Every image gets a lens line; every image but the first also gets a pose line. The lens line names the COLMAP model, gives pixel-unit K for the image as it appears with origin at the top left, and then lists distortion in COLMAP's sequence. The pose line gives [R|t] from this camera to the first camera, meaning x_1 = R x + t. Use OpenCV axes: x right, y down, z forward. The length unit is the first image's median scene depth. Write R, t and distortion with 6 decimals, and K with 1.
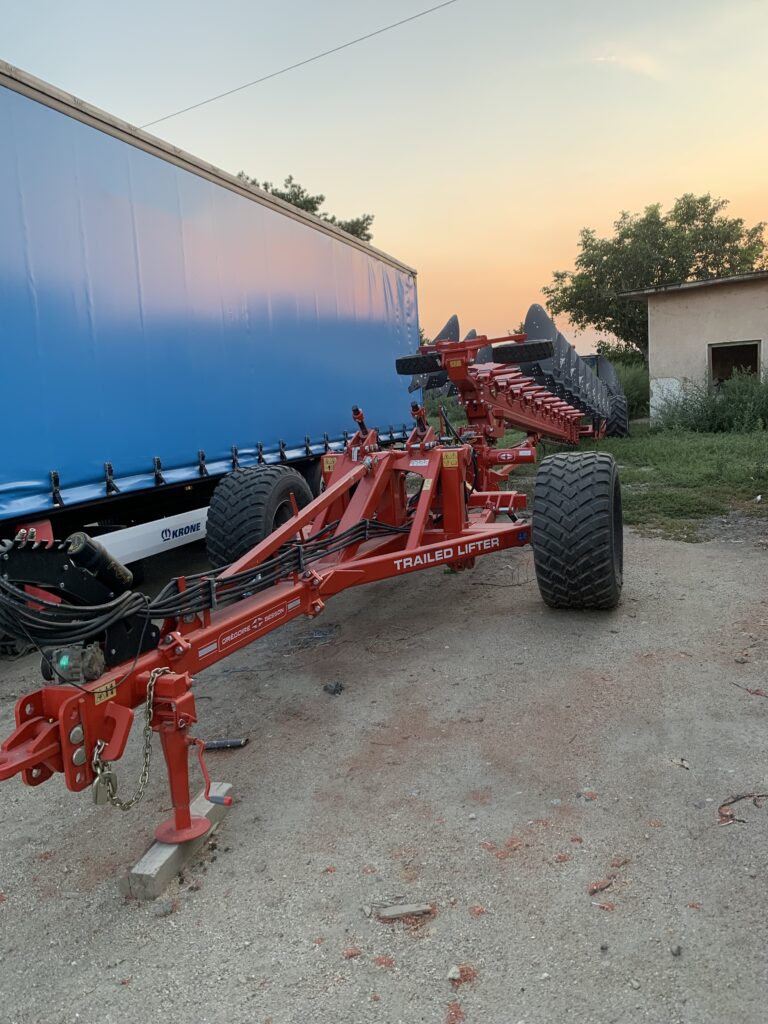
lens RADIAL K [[683.7, 0, 384.0], [0, 683.7, 512.0], [0, 0, 1]] dist [0.098715, -0.153732]
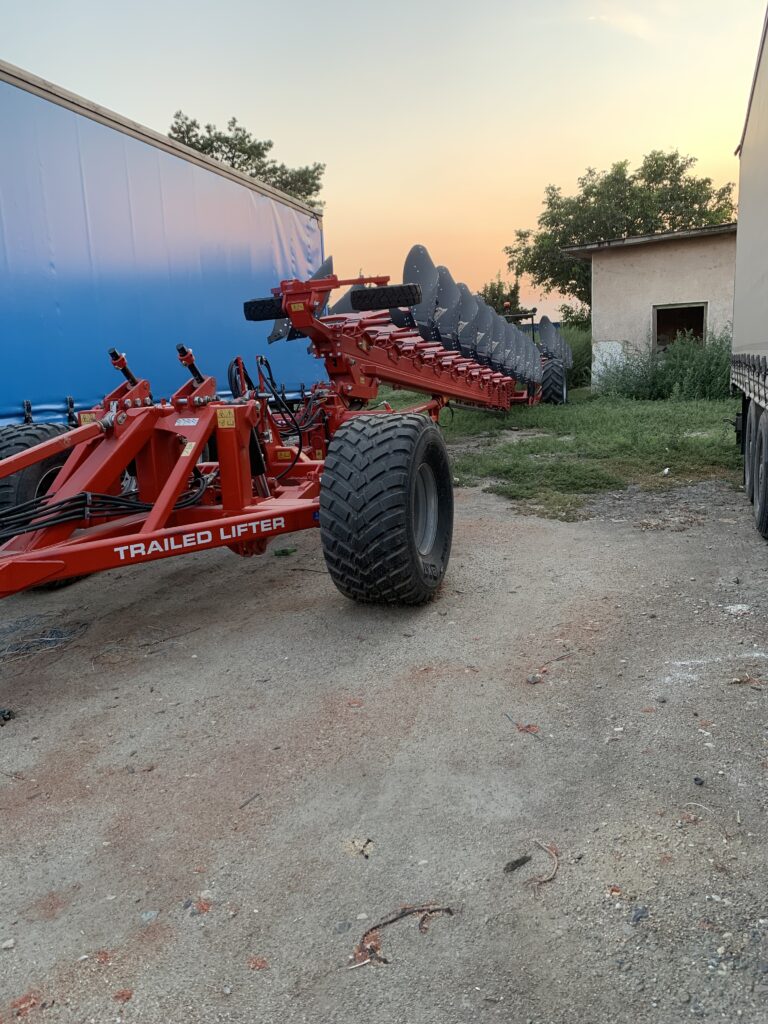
lens RADIAL K [[683.7, 0, 384.0], [0, 683.7, 512.0], [0, 0, 1]] dist [0.098715, -0.153732]
pose [[0.999557, 0.011793, 0.027341, 0.086271], [-0.013087, 0.998778, 0.047649, -0.002893], [-0.026746, -0.047986, 0.998490, 0.062620]]
